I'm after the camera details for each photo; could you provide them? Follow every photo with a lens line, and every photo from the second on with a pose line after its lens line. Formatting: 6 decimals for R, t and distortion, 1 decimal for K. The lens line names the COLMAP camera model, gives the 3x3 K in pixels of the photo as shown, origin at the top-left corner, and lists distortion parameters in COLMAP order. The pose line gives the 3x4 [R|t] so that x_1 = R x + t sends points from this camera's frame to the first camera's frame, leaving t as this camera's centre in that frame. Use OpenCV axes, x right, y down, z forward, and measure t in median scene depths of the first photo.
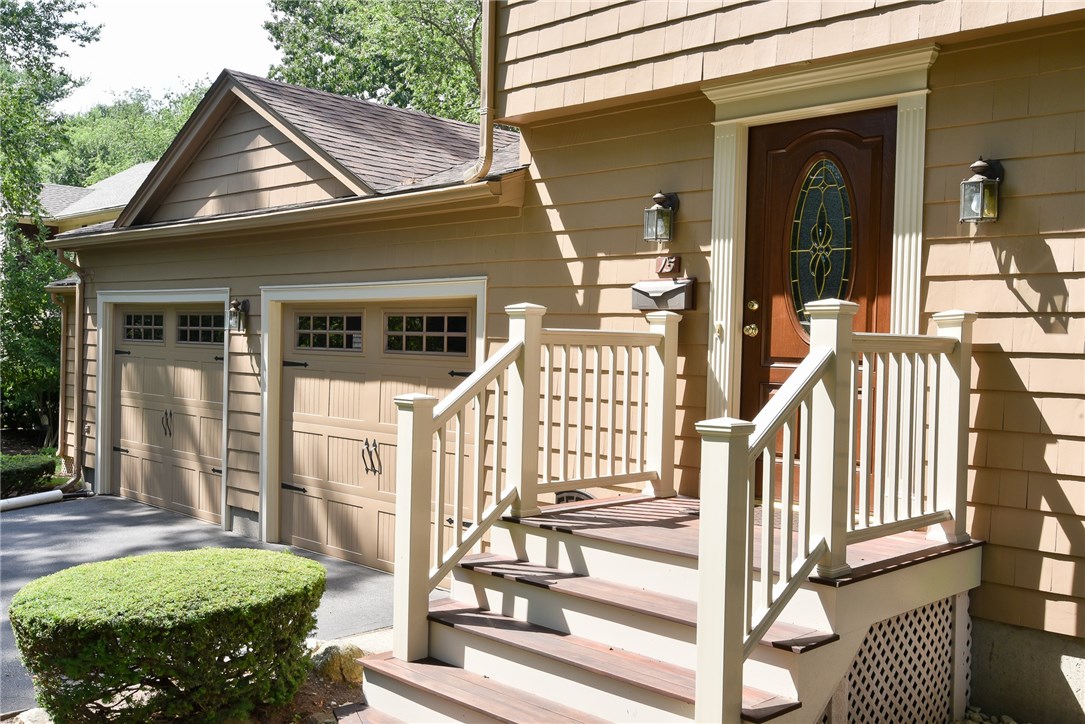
lens RADIAL K [[1042.0, 0, 546.9], [0, 1042.0, 354.5], [0, 0, 1]] dist [-0.017310, 0.000000]
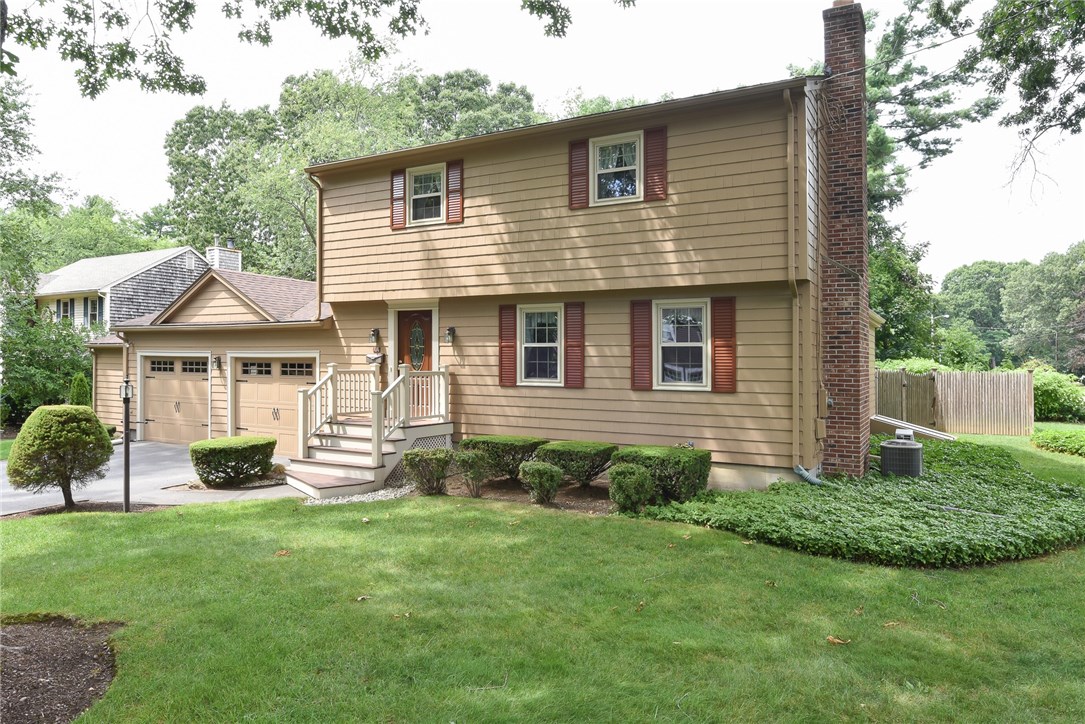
lens RADIAL K [[701.8, 0, 545.3], [0, 701.8, 364.9], [0, 0, 1]] dist [-0.006762, -0.002498]
pose [[0.964876, -0.021427, 0.261832, 0.049336], [0.020820, 0.999770, 0.005094, -0.035937], [-0.261881, 0.000536, 0.965100, -1.360853]]
